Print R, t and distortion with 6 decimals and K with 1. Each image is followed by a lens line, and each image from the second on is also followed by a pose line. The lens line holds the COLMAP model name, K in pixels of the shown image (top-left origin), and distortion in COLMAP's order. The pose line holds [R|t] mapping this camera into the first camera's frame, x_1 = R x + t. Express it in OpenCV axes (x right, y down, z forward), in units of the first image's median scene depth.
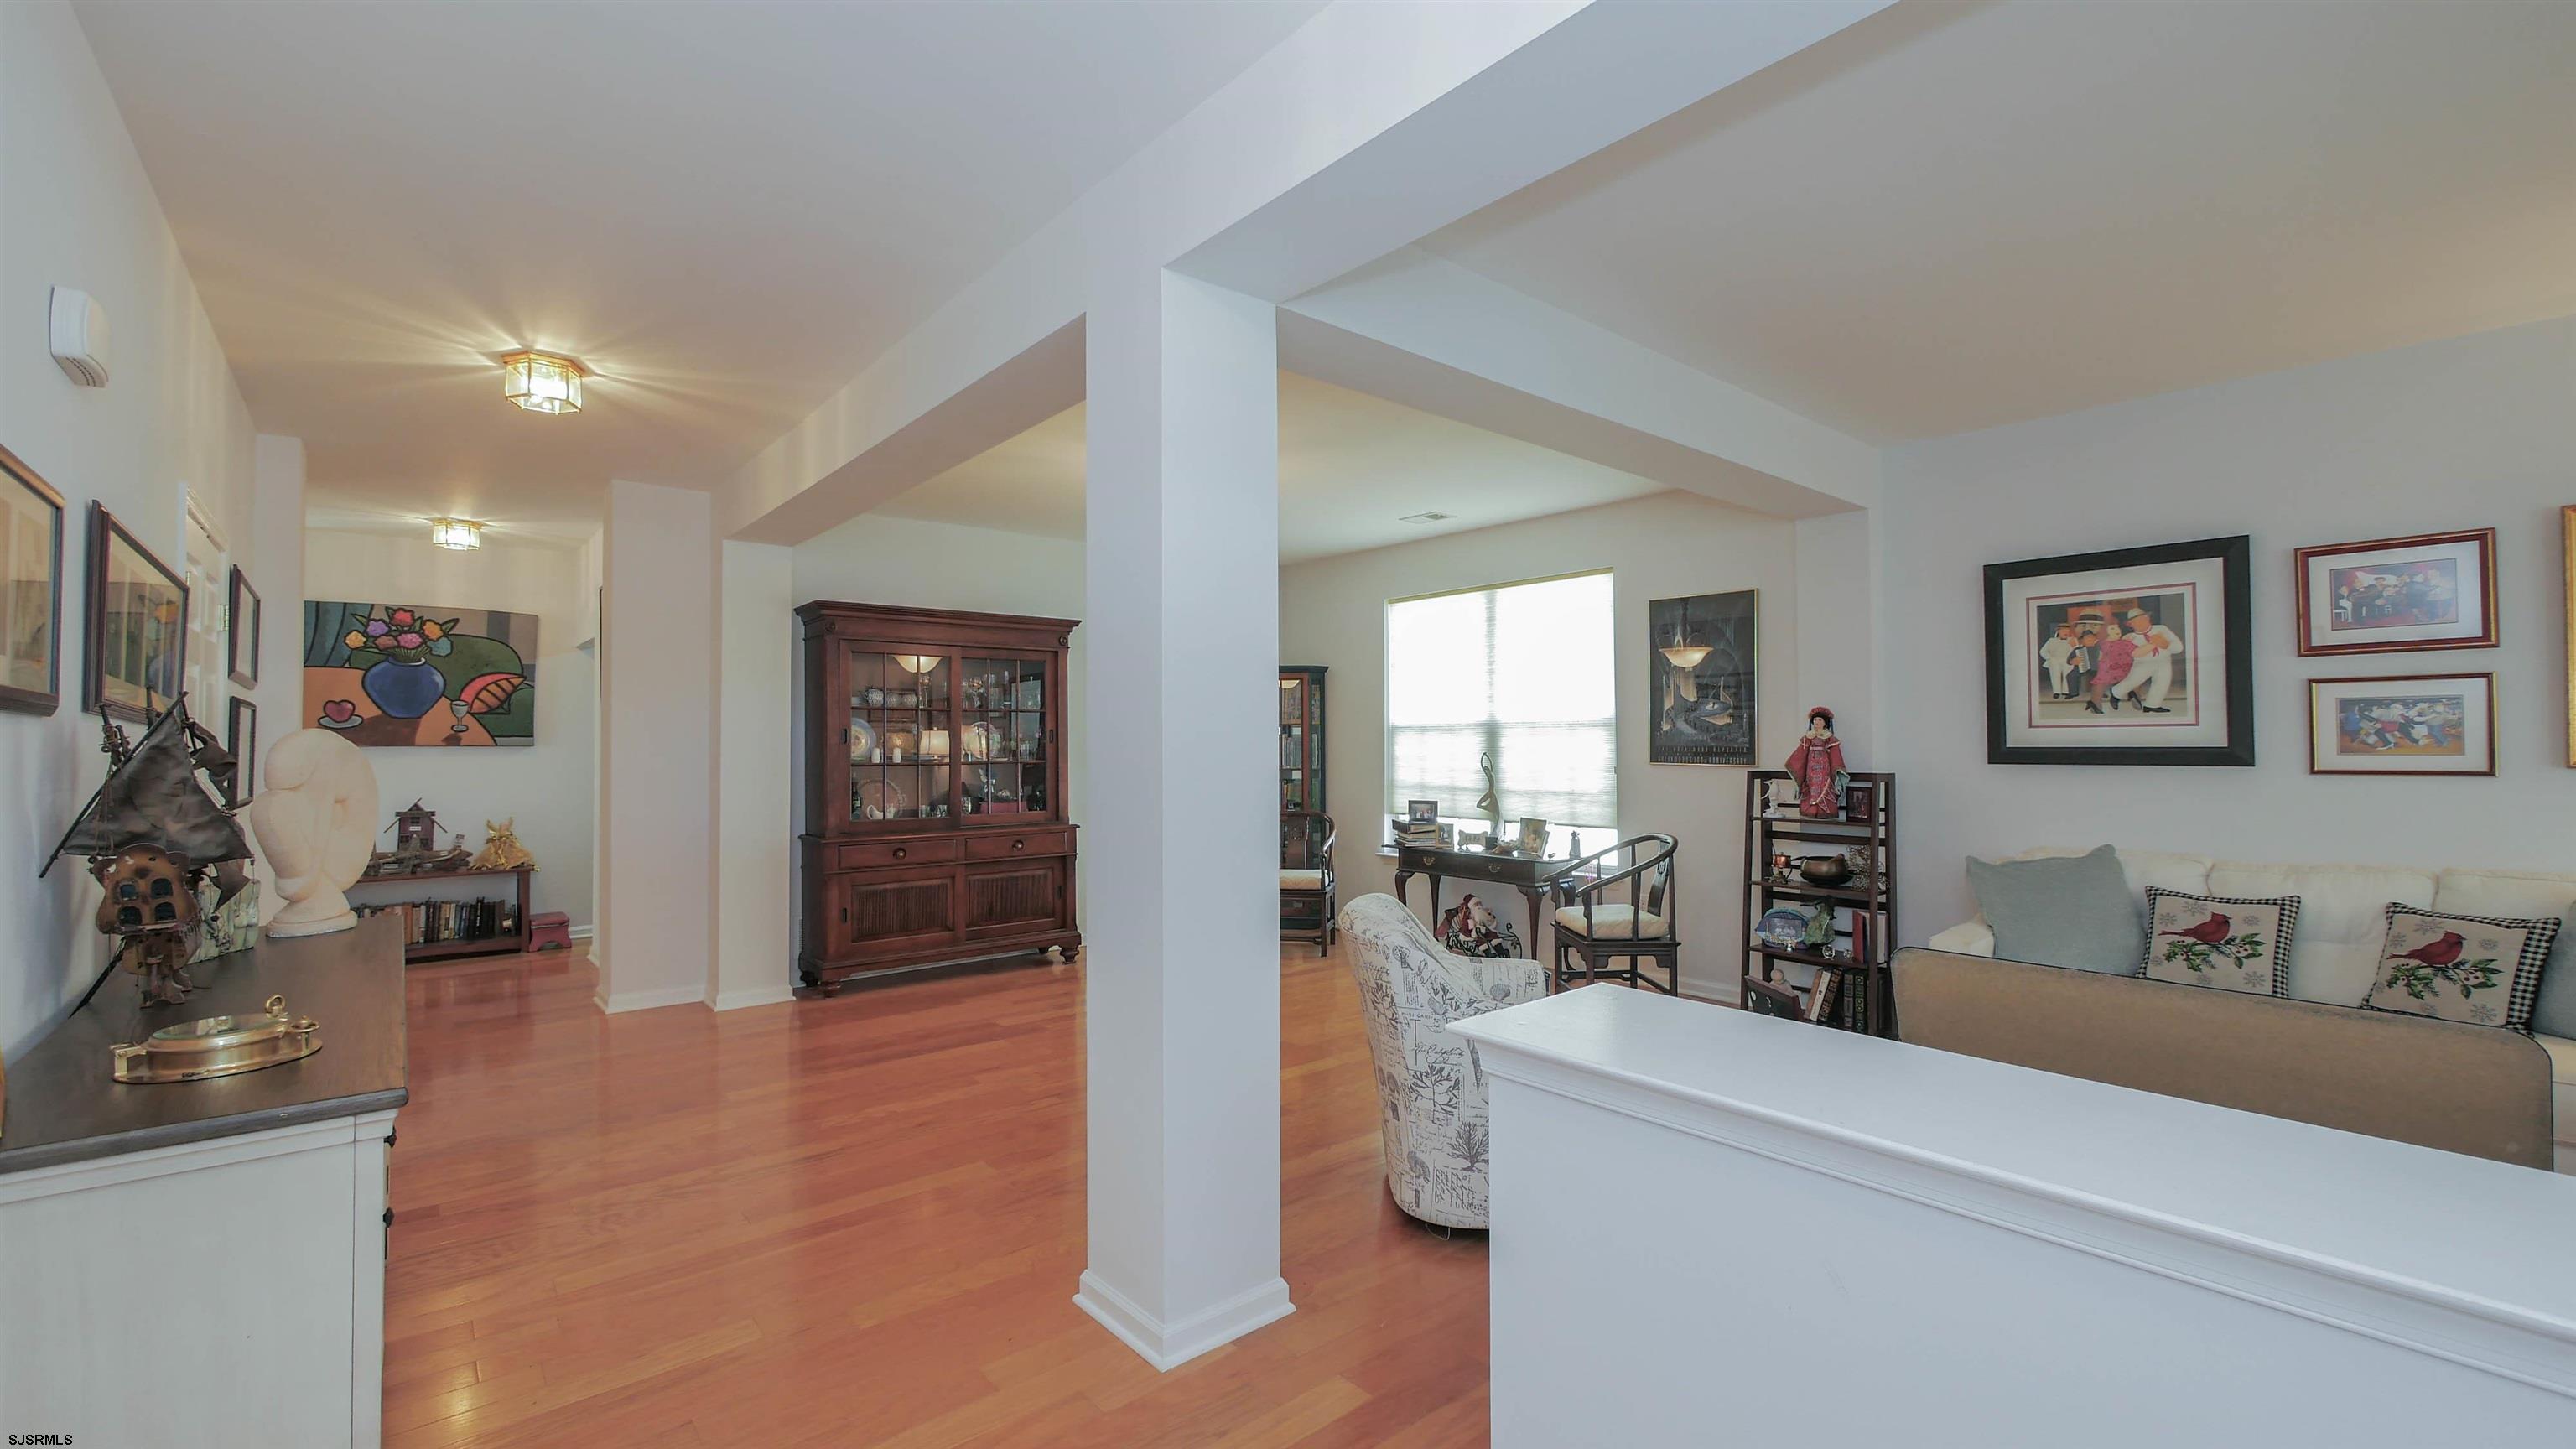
lens RADIAL K [[1066.2, 0, 1262.6], [0, 1066.2, 716.4], [0, 0, 1]] dist [-0.004870, 0.000813]
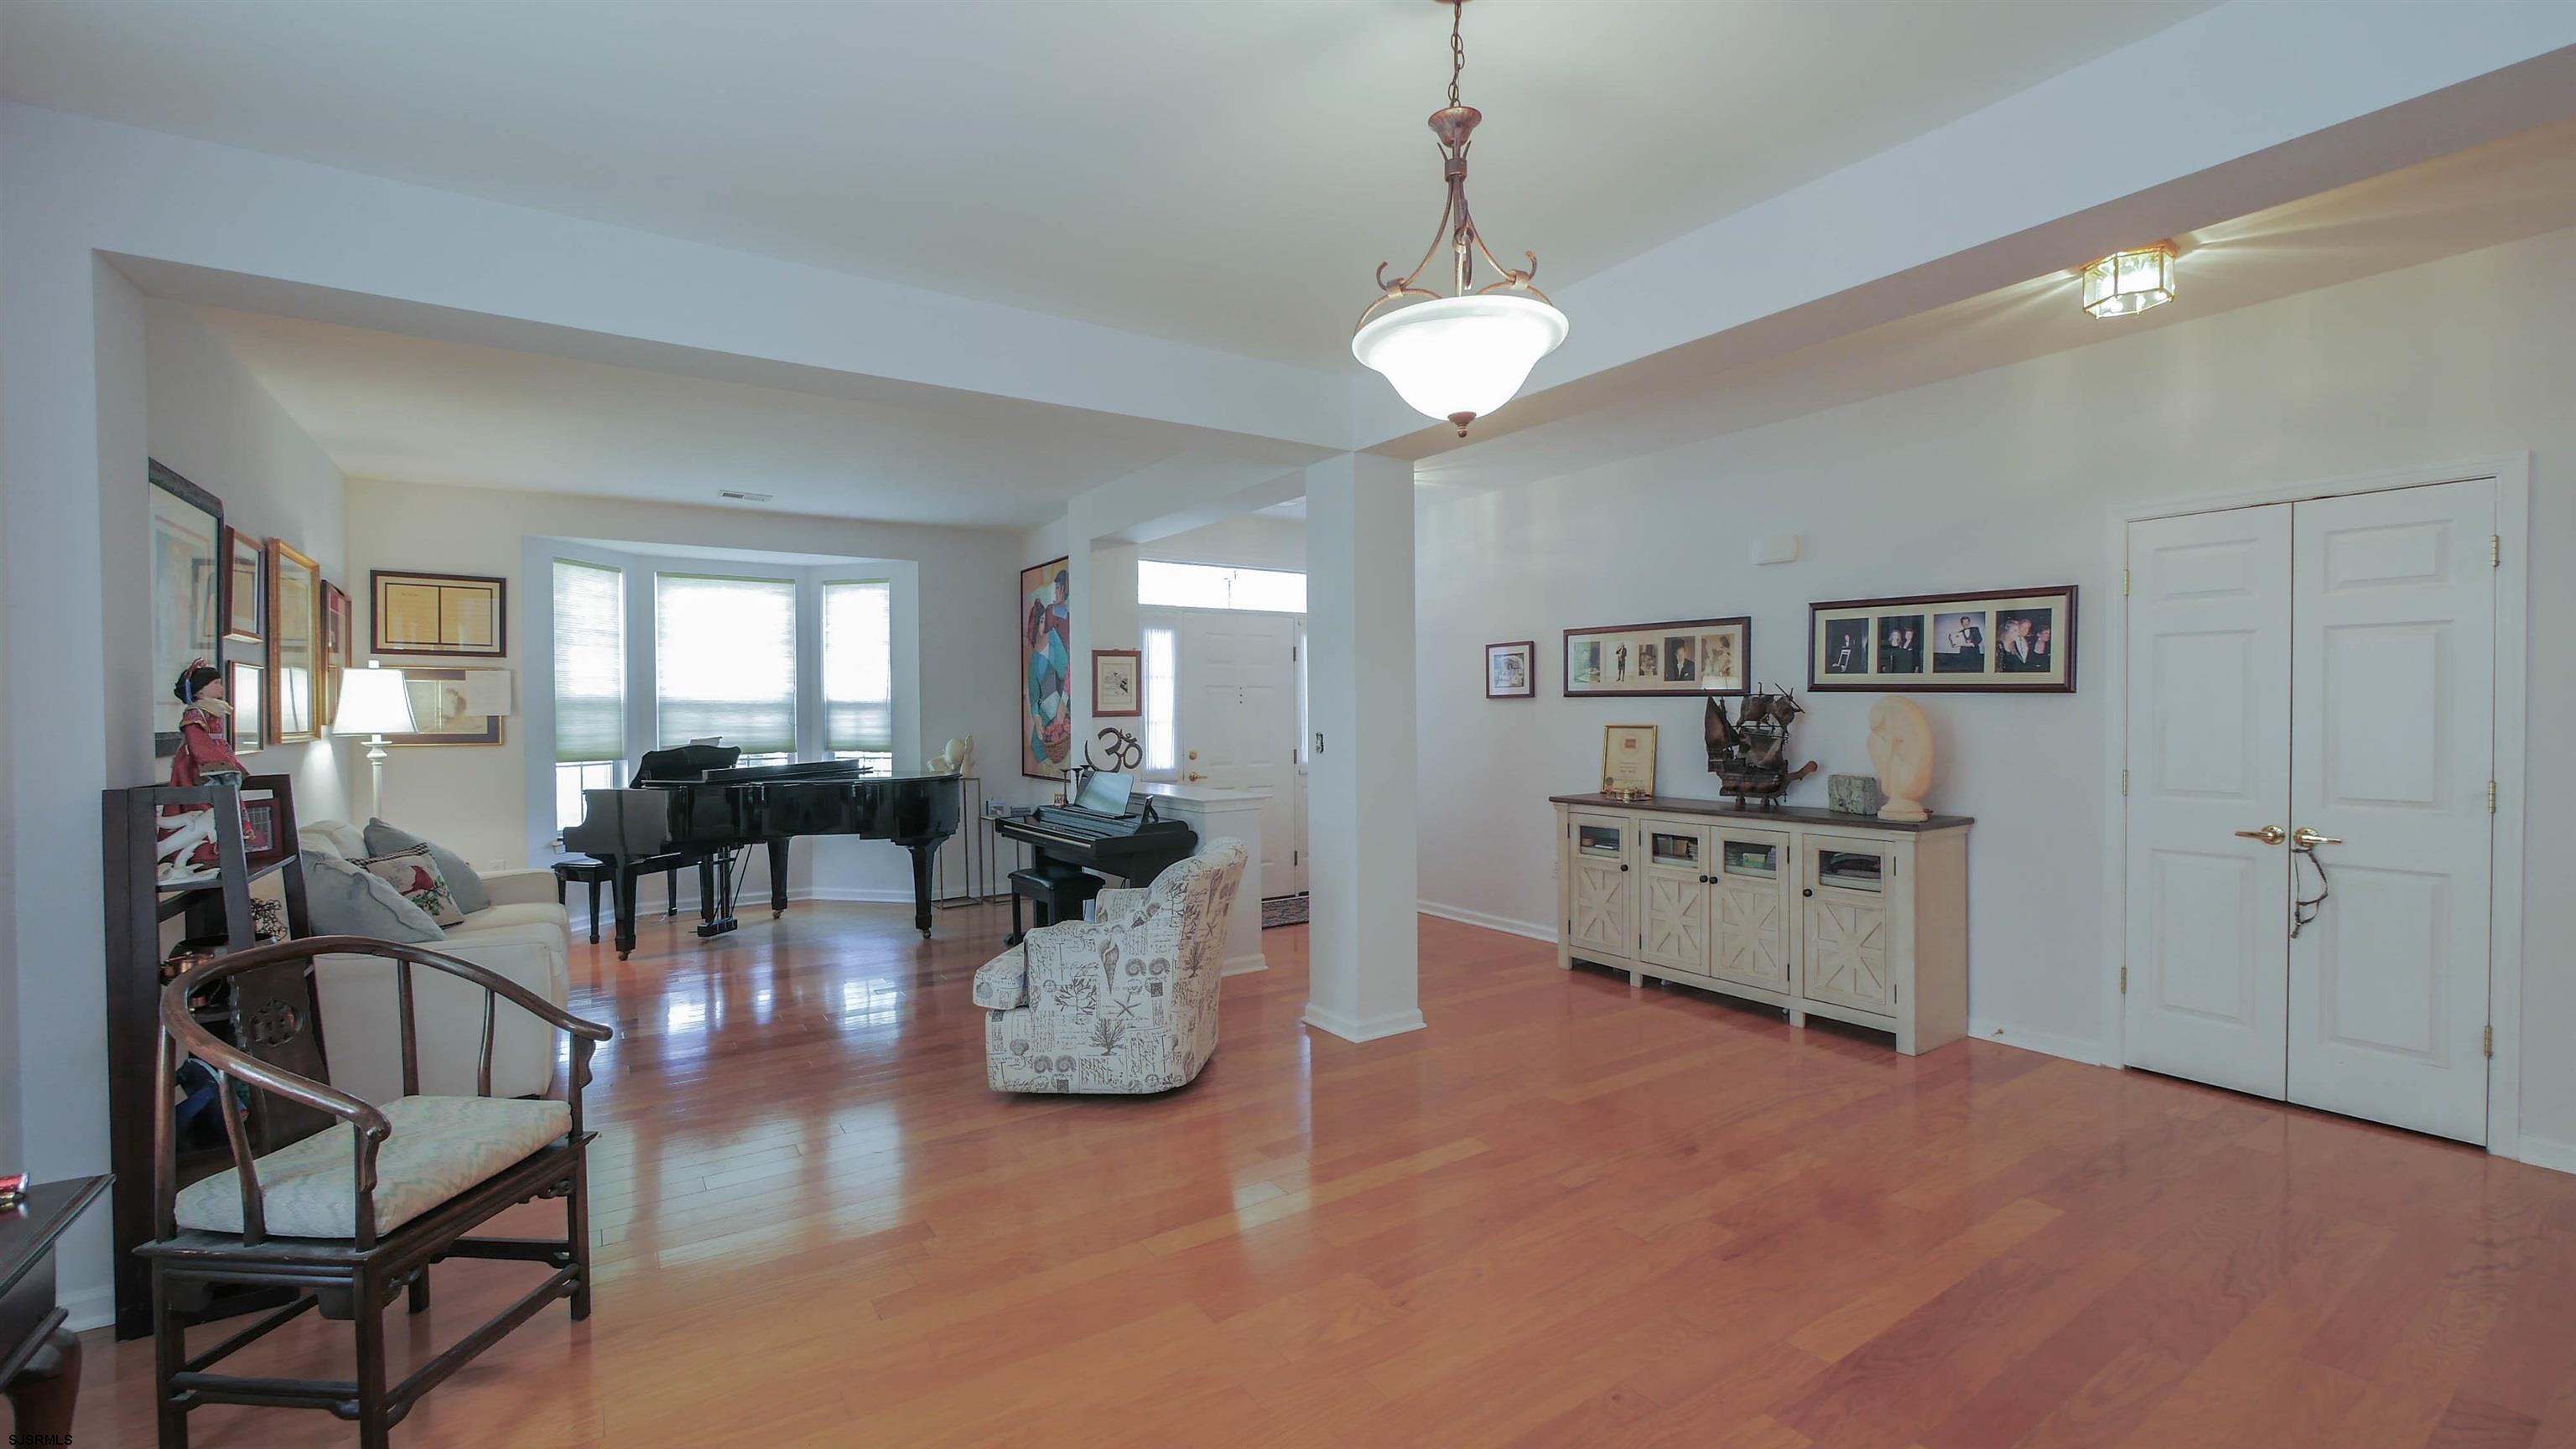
lens RADIAL K [[1066.2, 0, 1274.9], [0, 1066.2, 727.8], [0, 0, 1]] dist [-0.004870, 0.000813]
pose [[-0.993396, 0.011326, 0.114172, -0.071792], [0.010417, 0.999909, -0.008551, 0.038029], [-0.114258, -0.007305, -0.993424, 1.574699]]
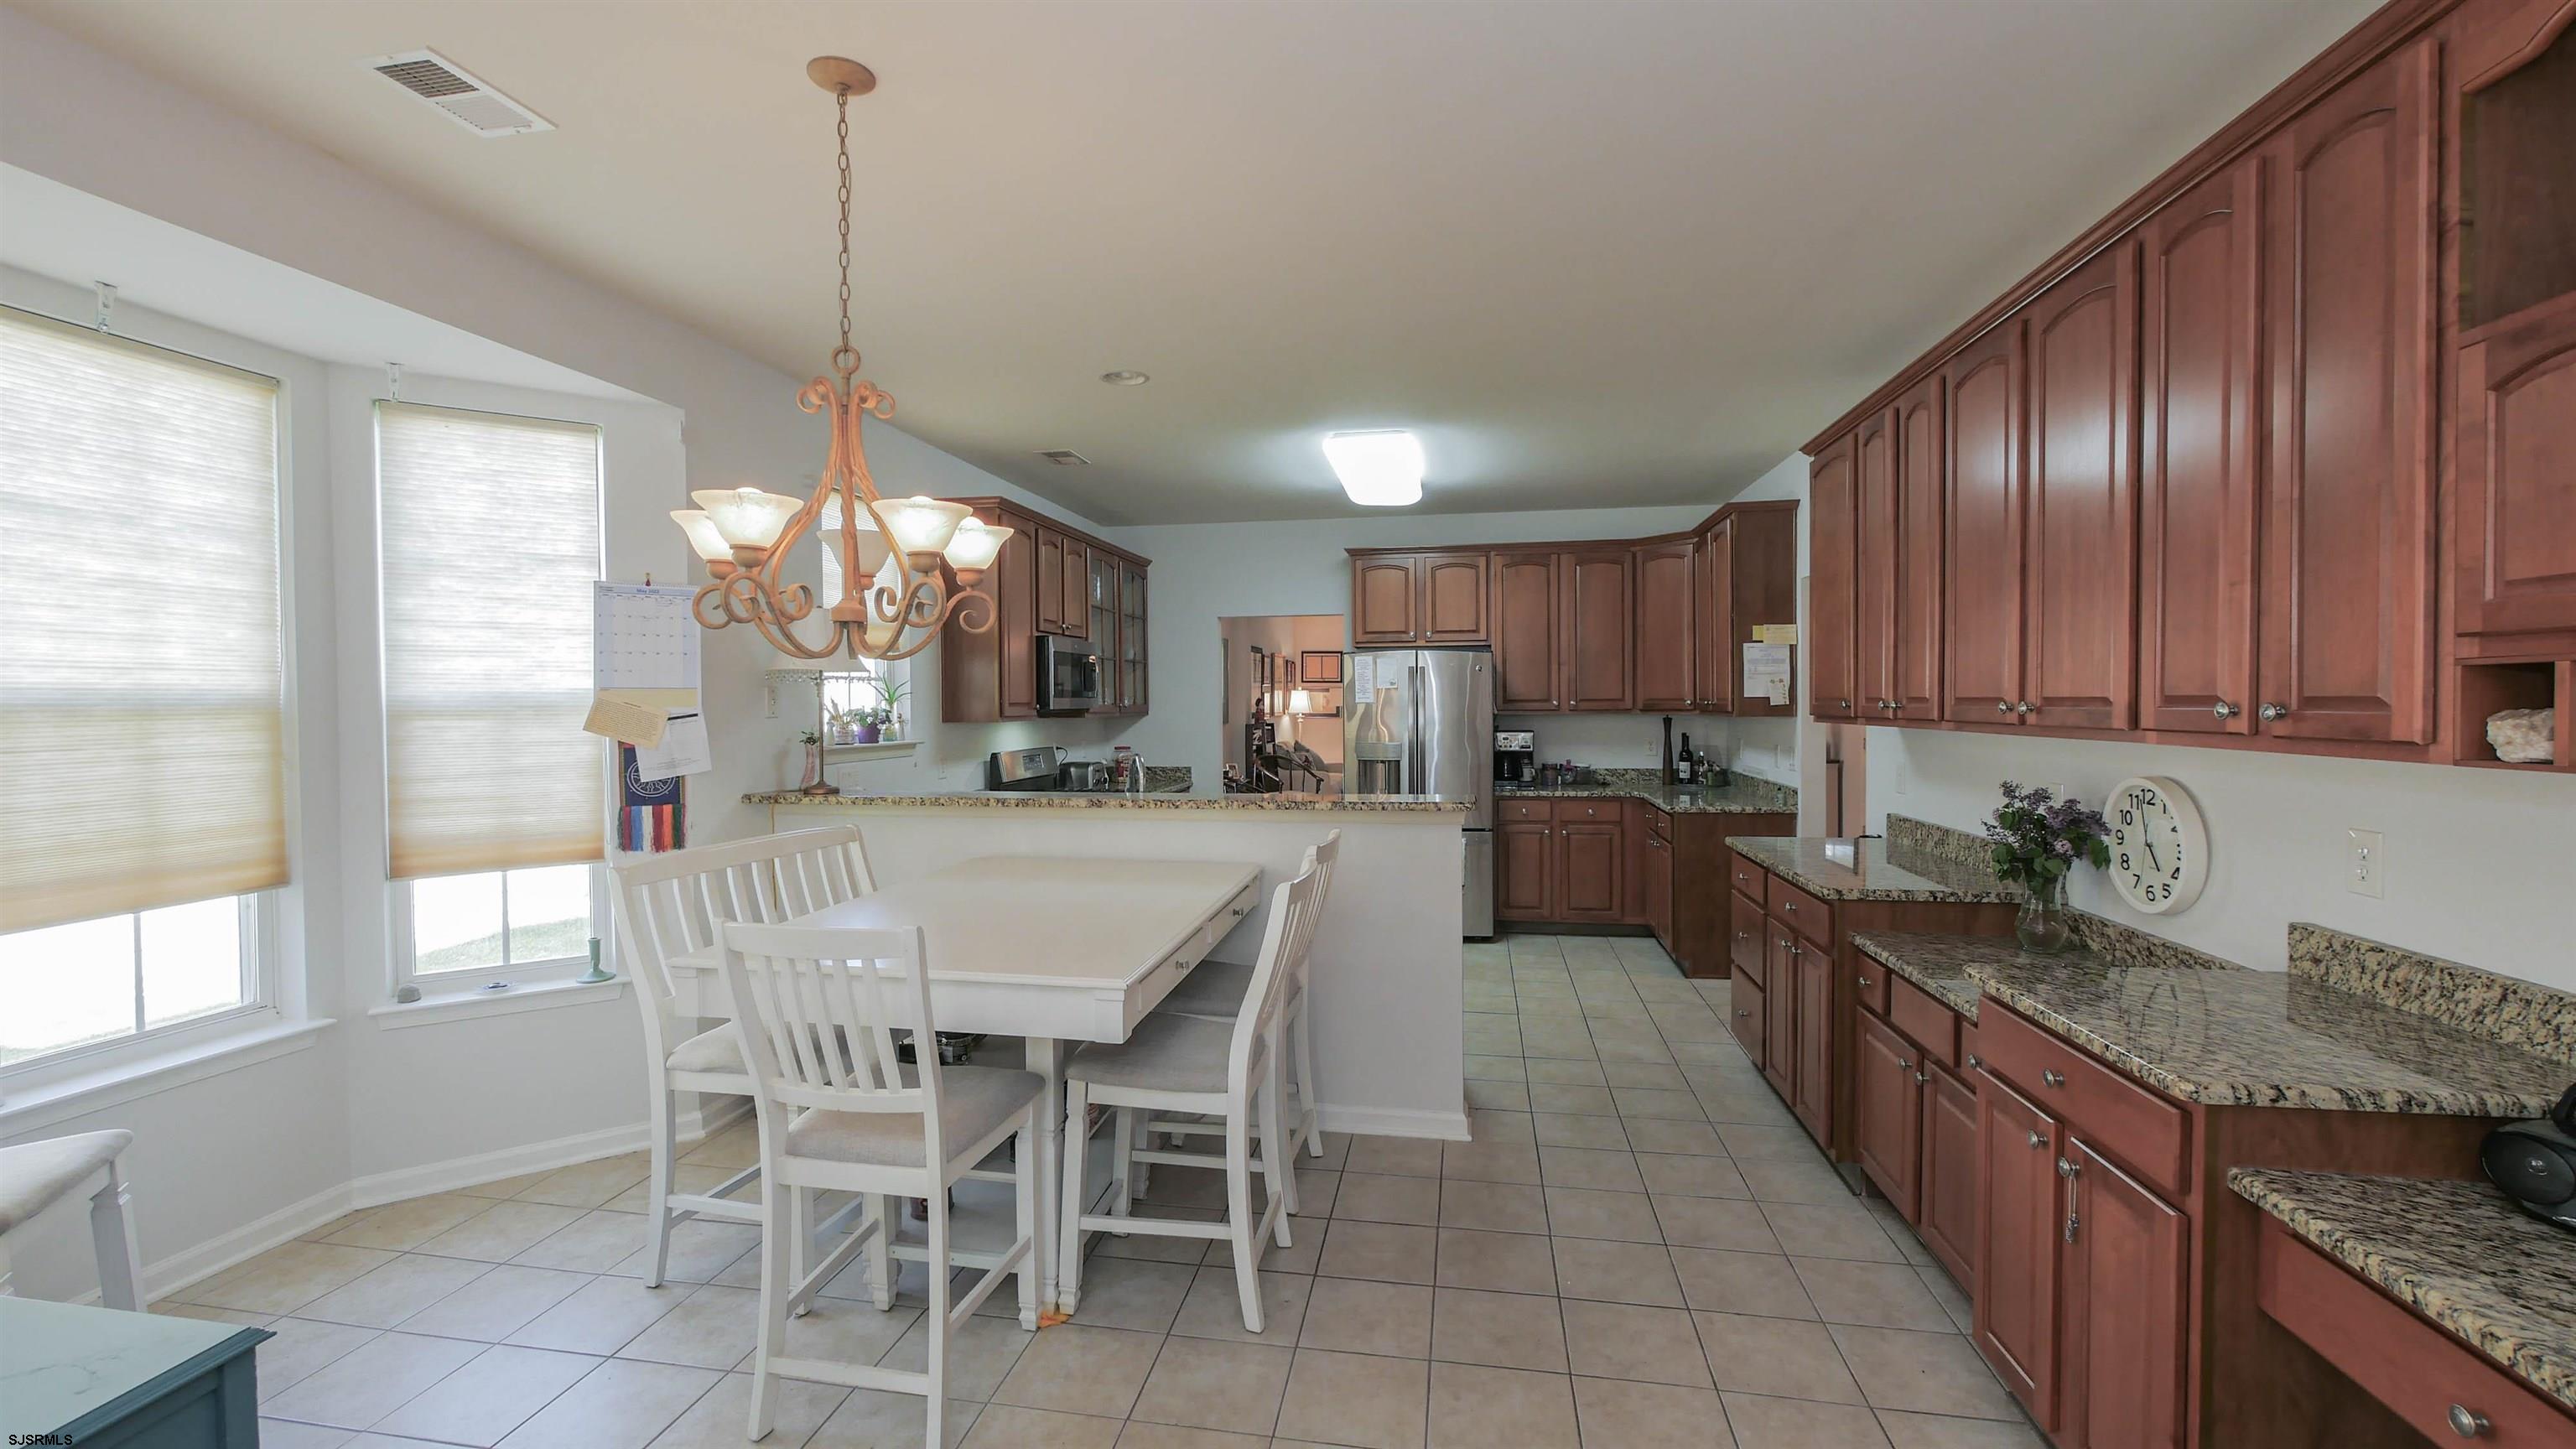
lens RADIAL K [[1066.2, 0, 1271.9], [0, 1066.2, 720.7], [0, 0, 1]] dist [-0.004870, 0.000813]
pose [[-0.635009, -0.006561, 0.772477, -1.468781], [-0.008601, 0.999962, 0.001423, 0.045066], [-0.772457, -0.005740, -0.635041, 2.706765]]
